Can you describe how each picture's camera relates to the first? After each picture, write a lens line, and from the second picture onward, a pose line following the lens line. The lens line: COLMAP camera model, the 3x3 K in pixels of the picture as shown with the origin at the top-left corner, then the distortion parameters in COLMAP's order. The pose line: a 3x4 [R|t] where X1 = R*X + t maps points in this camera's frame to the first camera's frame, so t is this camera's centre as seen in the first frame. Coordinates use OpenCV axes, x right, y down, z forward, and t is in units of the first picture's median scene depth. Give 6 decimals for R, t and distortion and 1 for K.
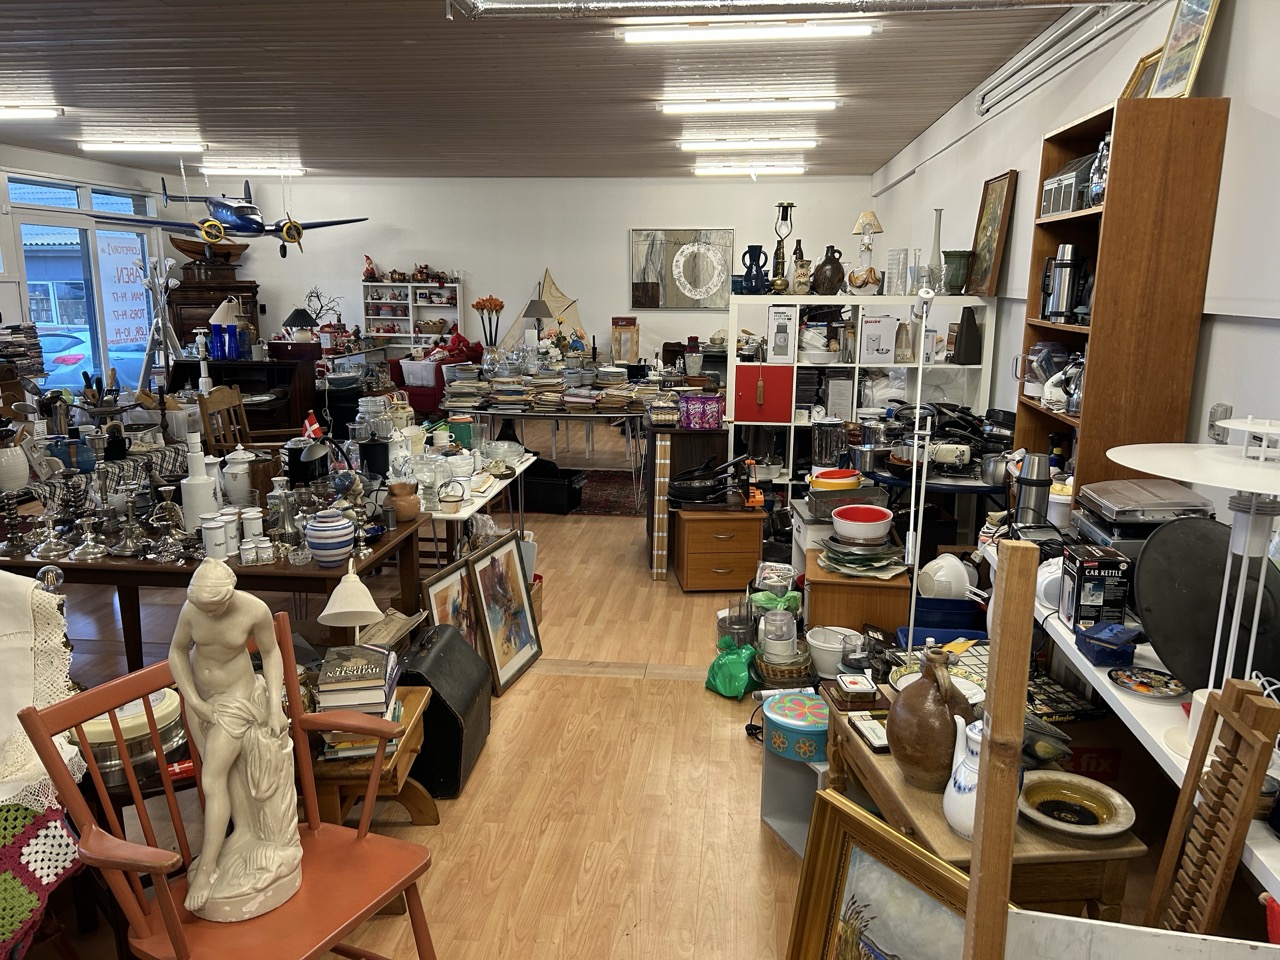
lens RADIAL K [[956.4, 0, 646.6], [0, 956.4, 471.4], [0, 0, 1]] dist [0.072531, -0.079343]
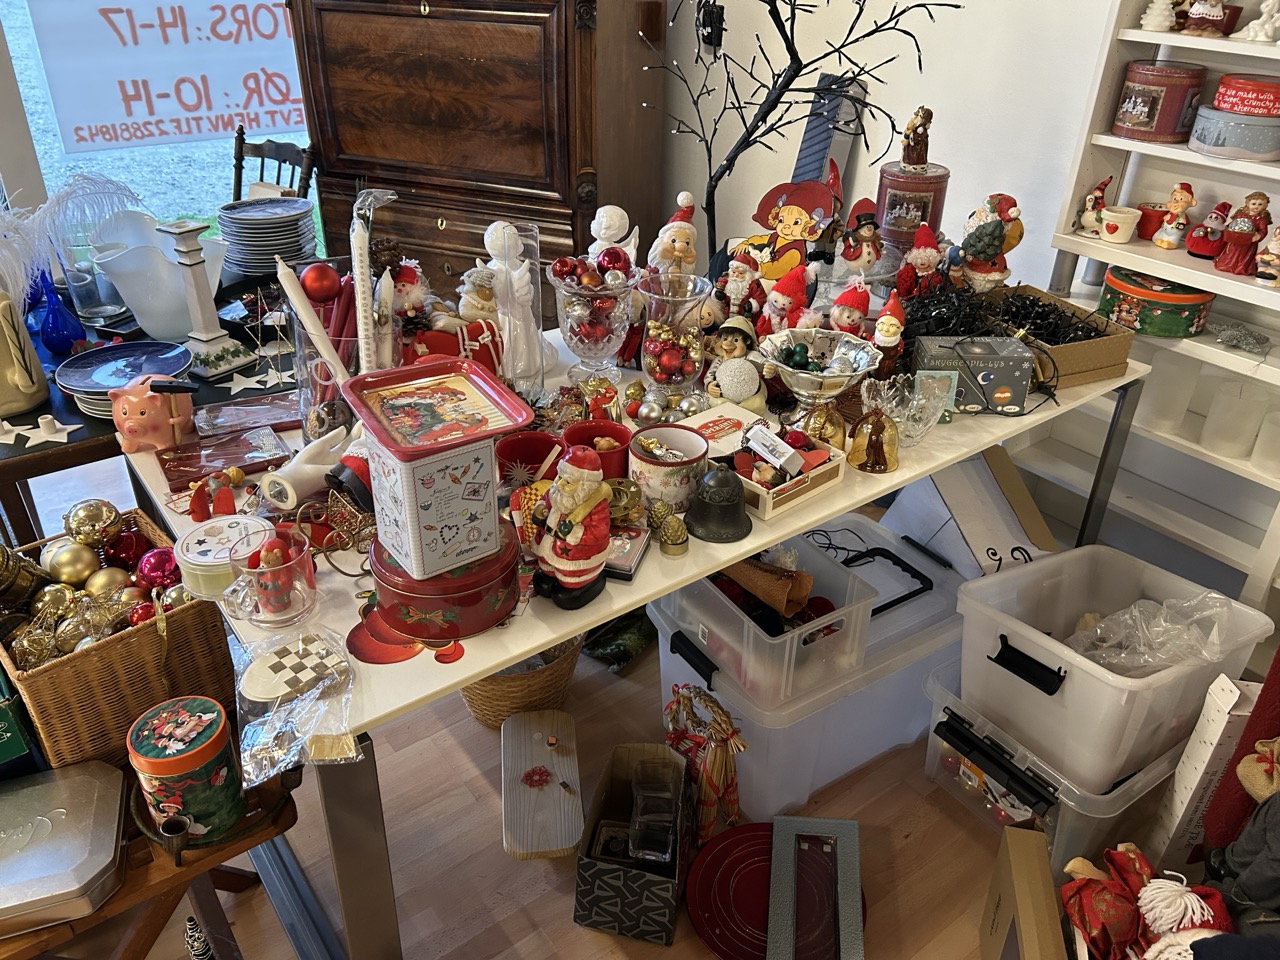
lens RADIAL K [[956.4, 0, 646.6], [0, 956.4, 471.4], [0, 0, 1]] dist [0.072531, -0.079343]
pose [[0.685048, 0.375437, -0.624305, -0.225434], [-0.169031, 0.915504, 0.365078, -0.159683], [0.708617, -0.144569, 0.690624, 0.844289]]
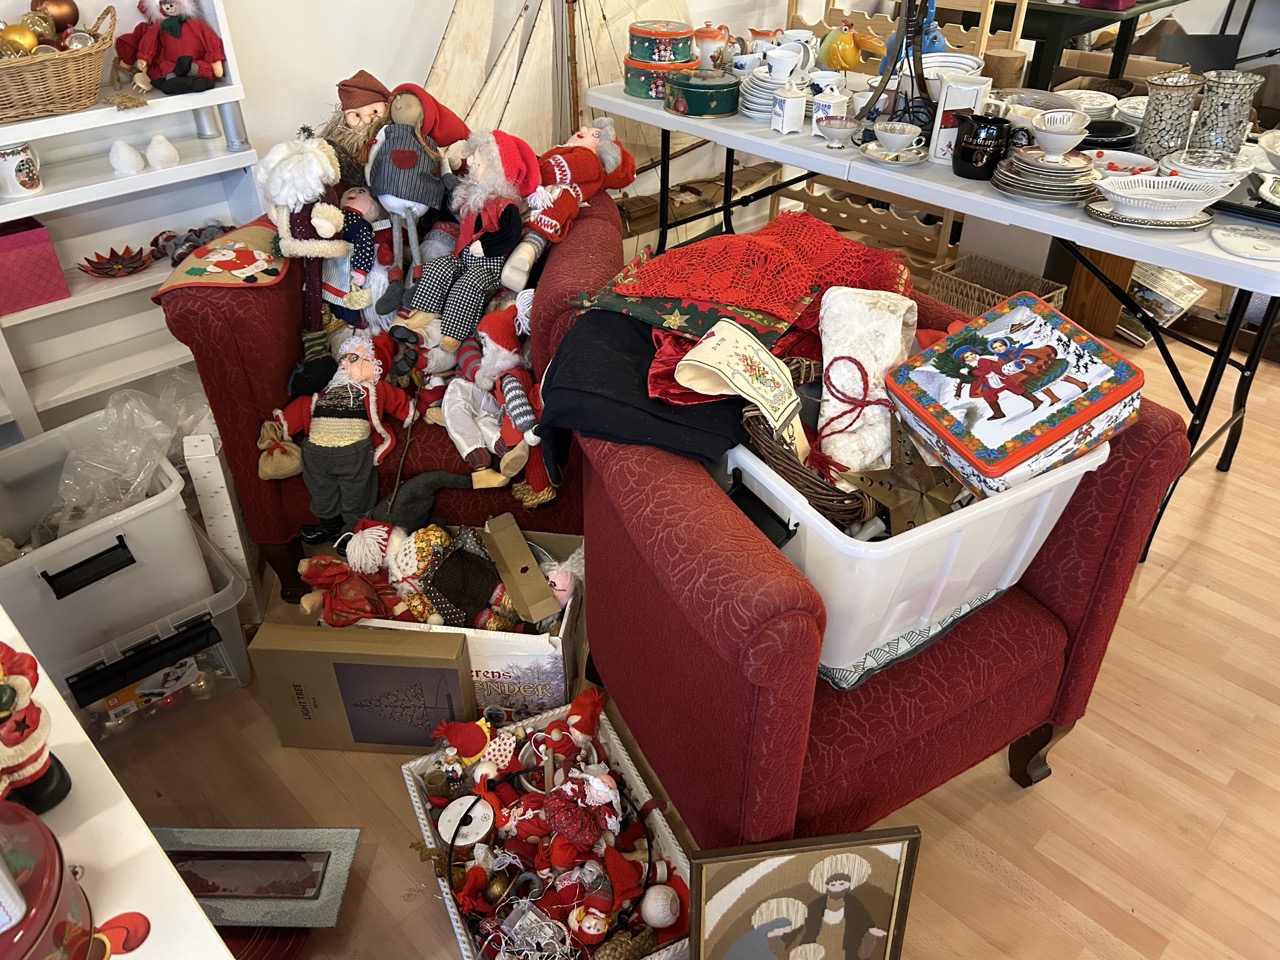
lens RADIAL K [[956.4, 0, 646.6], [0, 956.4, 471.4], [0, 0, 1]] dist [0.072531, -0.079343]
pose [[0.638345, -0.445796, 0.627520, -0.292795], [0.159109, 0.874036, 0.459070, -0.152428], [-0.753126, -0.193201, 0.628867, 0.838029]]
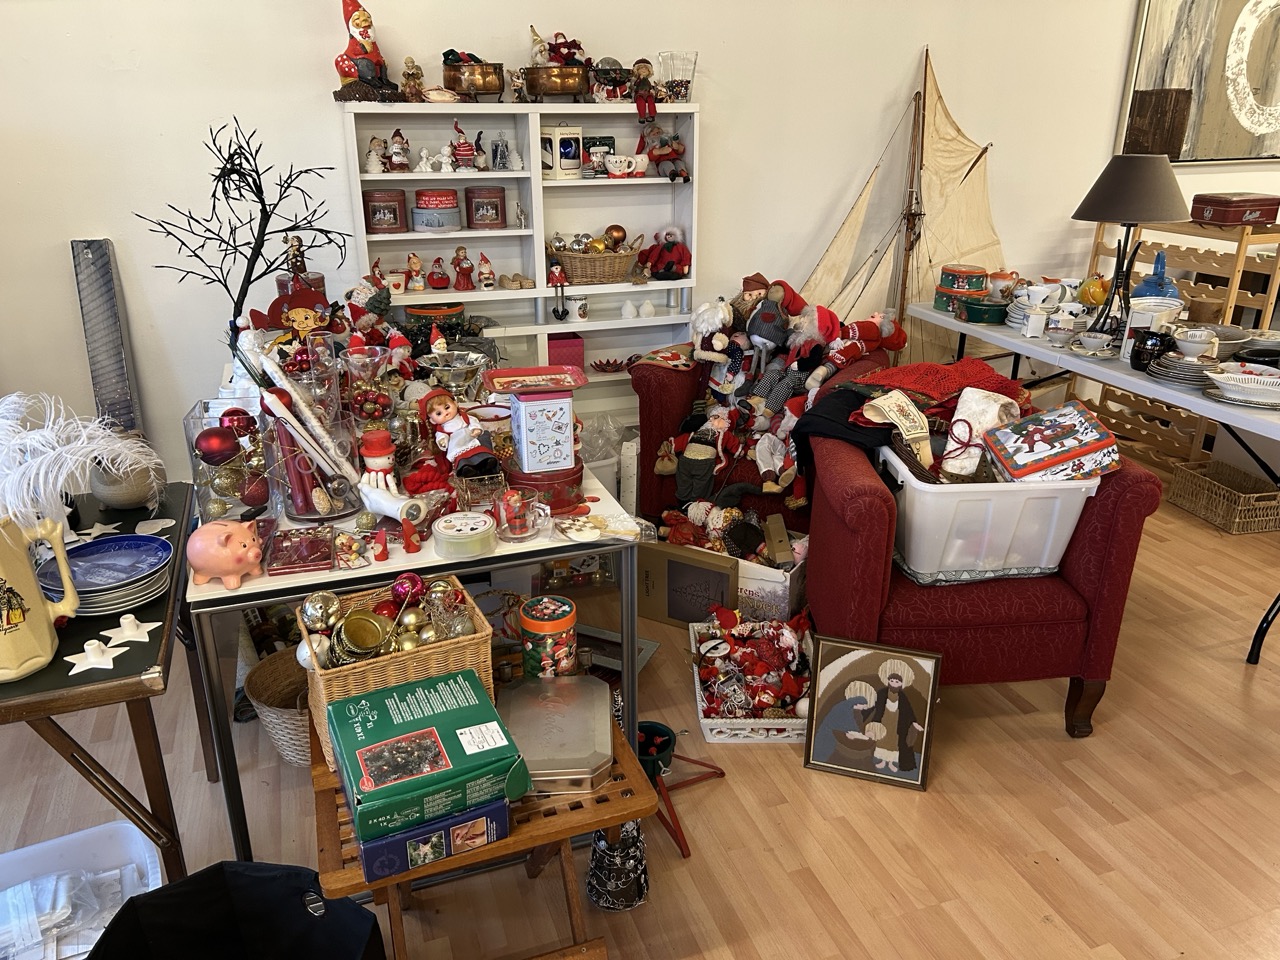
lens RADIAL K [[956.4, 0, 646.6], [0, 956.4, 471.4], [0, 0, 1]] dist [0.072531, -0.079343]
pose [[0.902862, -0.161293, 0.398529, -0.347367], [0.092184, 0.978027, 0.186989, -0.143231], [-0.419932, -0.132087, 0.897892, 0.734910]]
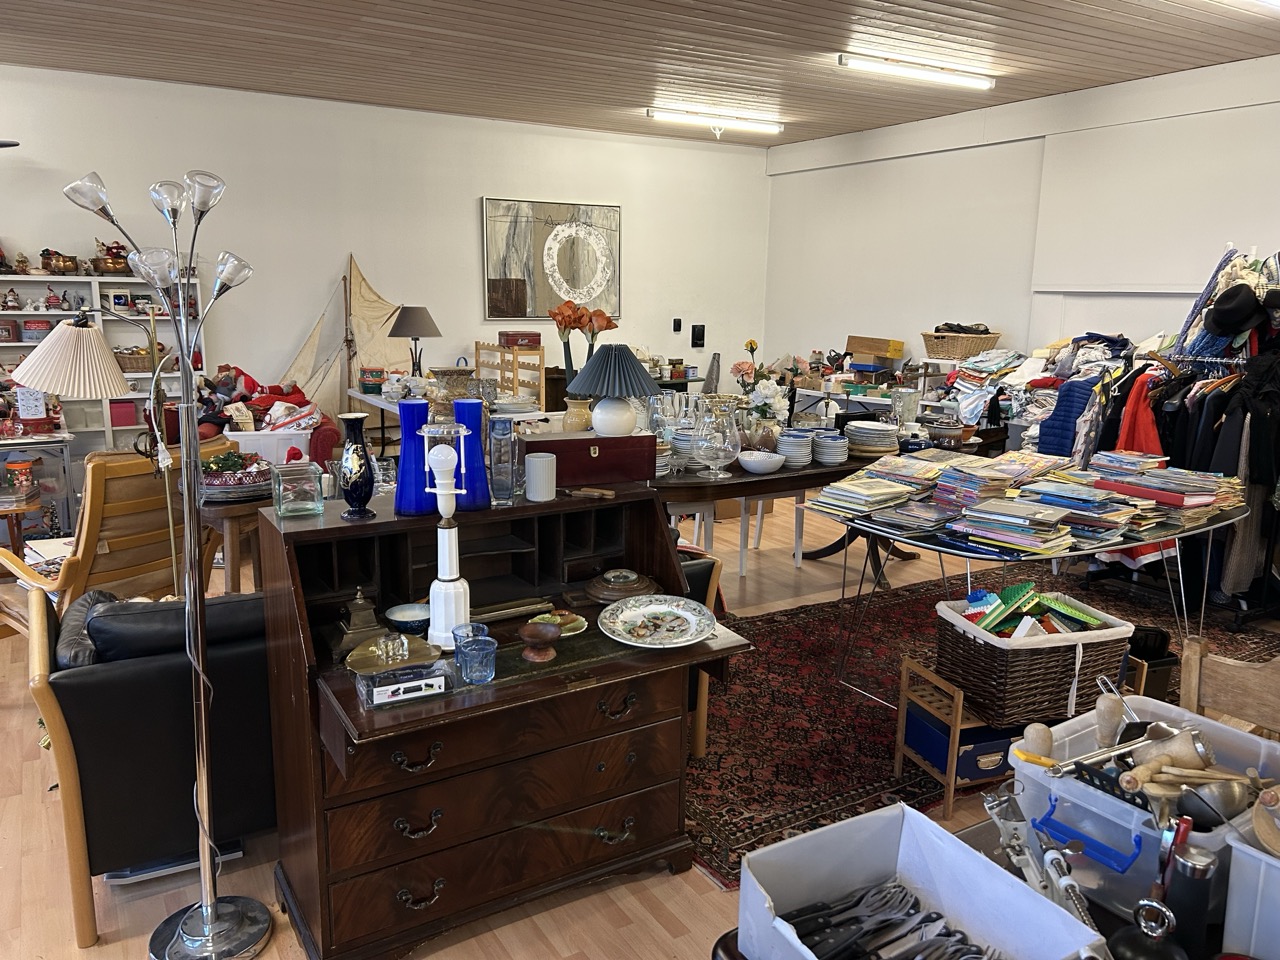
lens RADIAL K [[956.4, 0, 646.6], [0, 956.4, 471.4], [0, 0, 1]] dist [0.072531, -0.079343]
pose [[0.792128, -0.112473, 0.599902, -0.339722], [0.113807, 0.992855, 0.035872, -0.077686], [-0.599650, 0.039858, 0.799269, 0.415318]]
